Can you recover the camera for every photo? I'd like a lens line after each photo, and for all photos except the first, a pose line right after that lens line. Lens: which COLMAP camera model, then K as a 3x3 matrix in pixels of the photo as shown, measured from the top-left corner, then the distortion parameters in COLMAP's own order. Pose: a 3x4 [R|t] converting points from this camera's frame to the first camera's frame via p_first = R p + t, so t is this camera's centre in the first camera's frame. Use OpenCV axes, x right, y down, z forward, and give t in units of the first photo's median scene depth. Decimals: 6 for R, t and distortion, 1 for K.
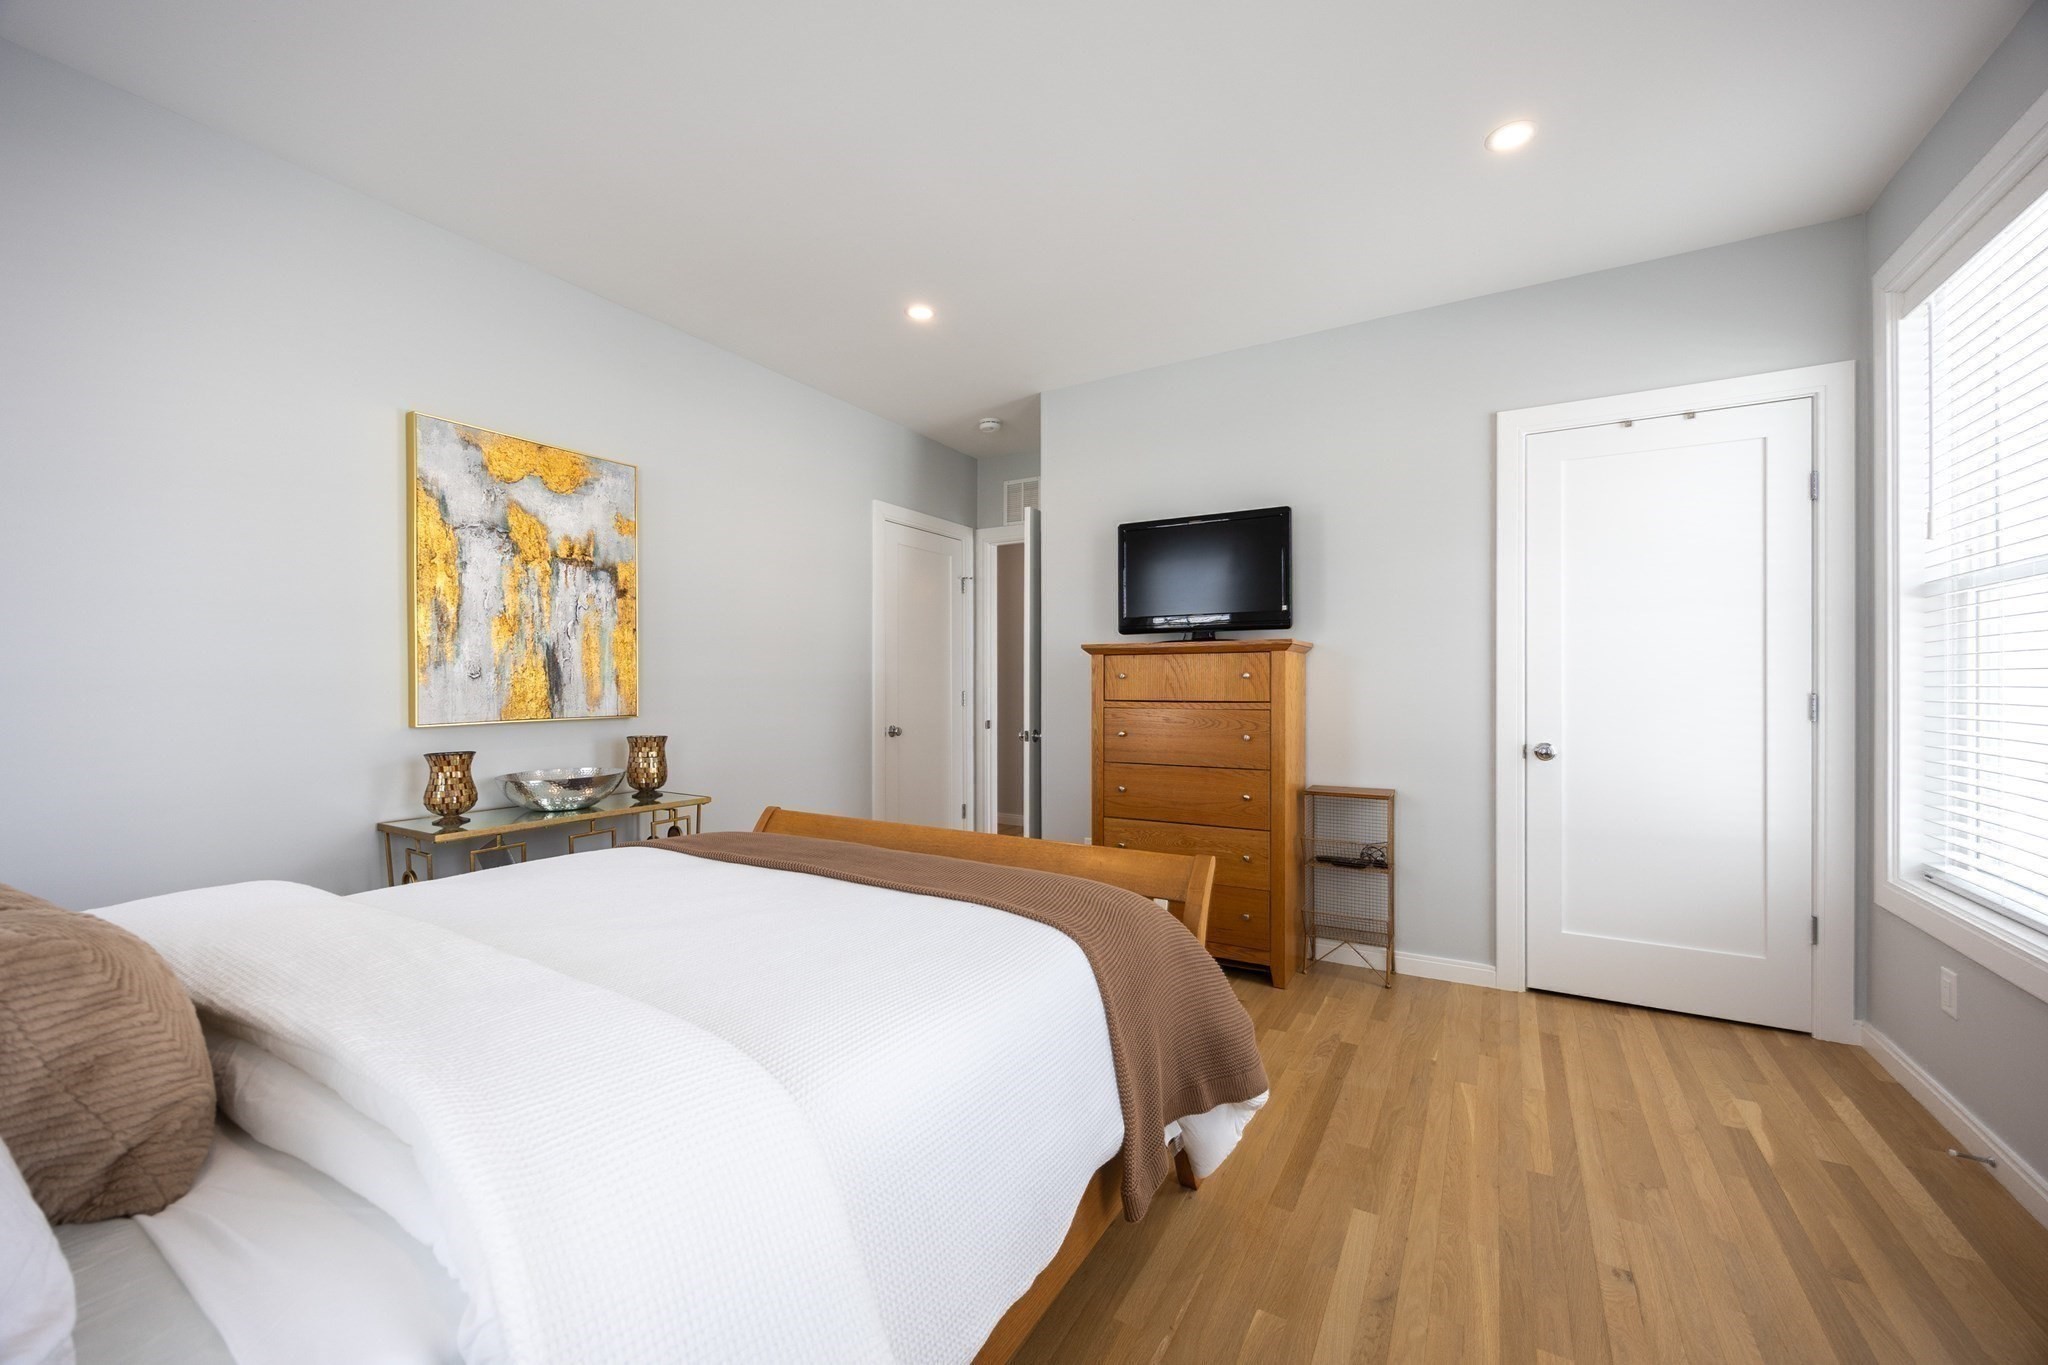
lens RADIAL K [[783.5, 0, 1030.9], [0, 783.5, 681.7], [0, 0, 1]] dist [-0.008511, 0.000991]
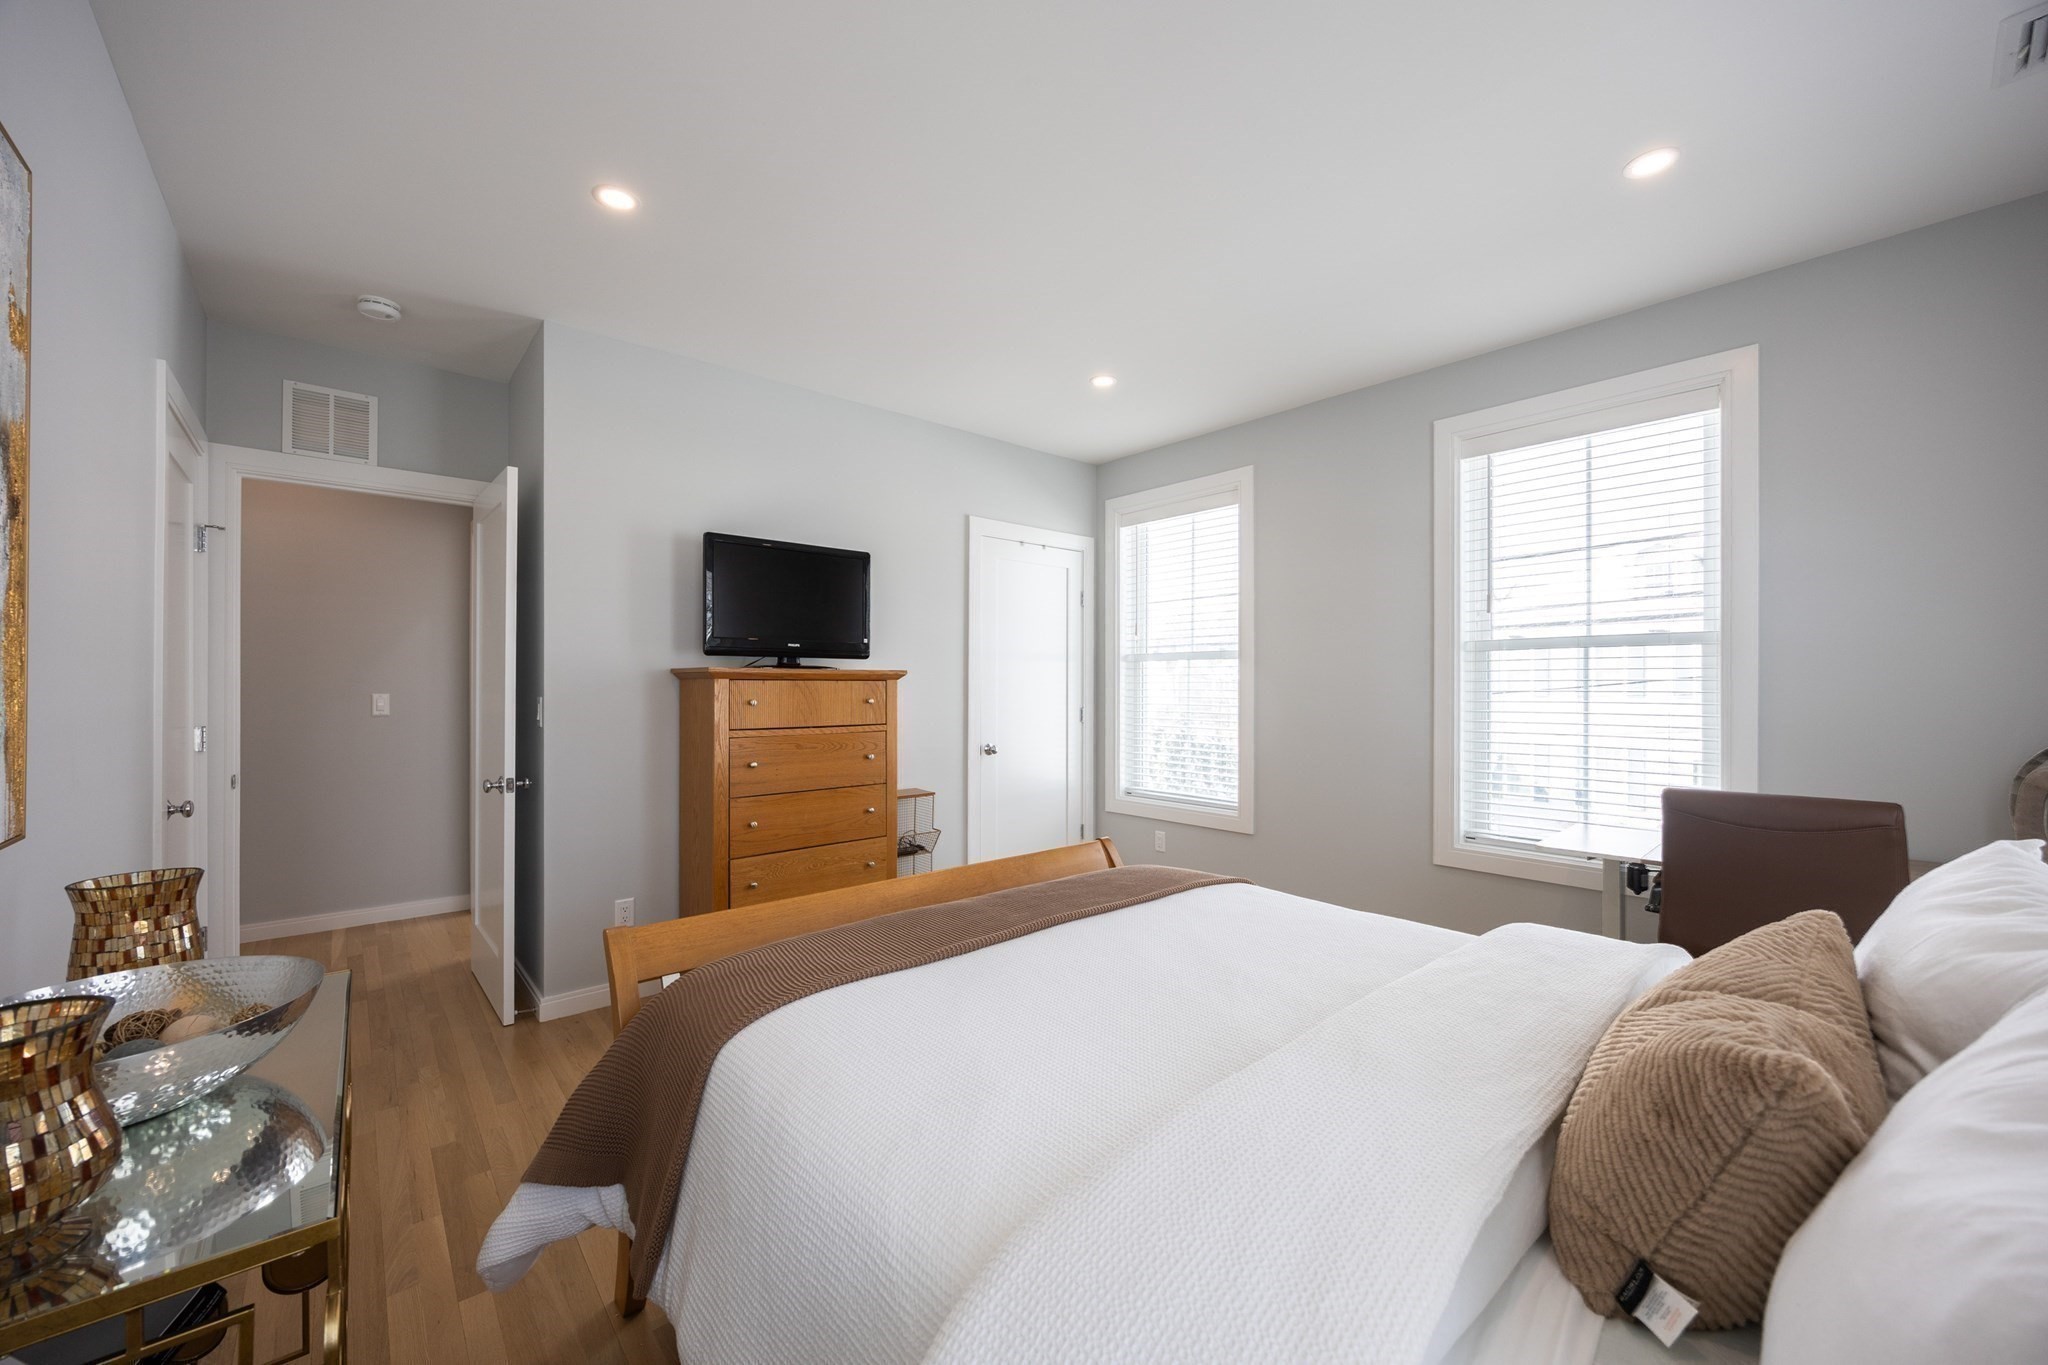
lens RADIAL K [[783.5, 0, 1027.7], [0, 783.5, 692.5], [0, 0, 1]] dist [-0.008511, 0.000991]
pose [[0.314542, -0.004587, 0.949232, -0.720255], [-0.000822, 0.999987, 0.005104, -0.026768], [-0.949243, -0.002385, 0.314534, 0.437495]]
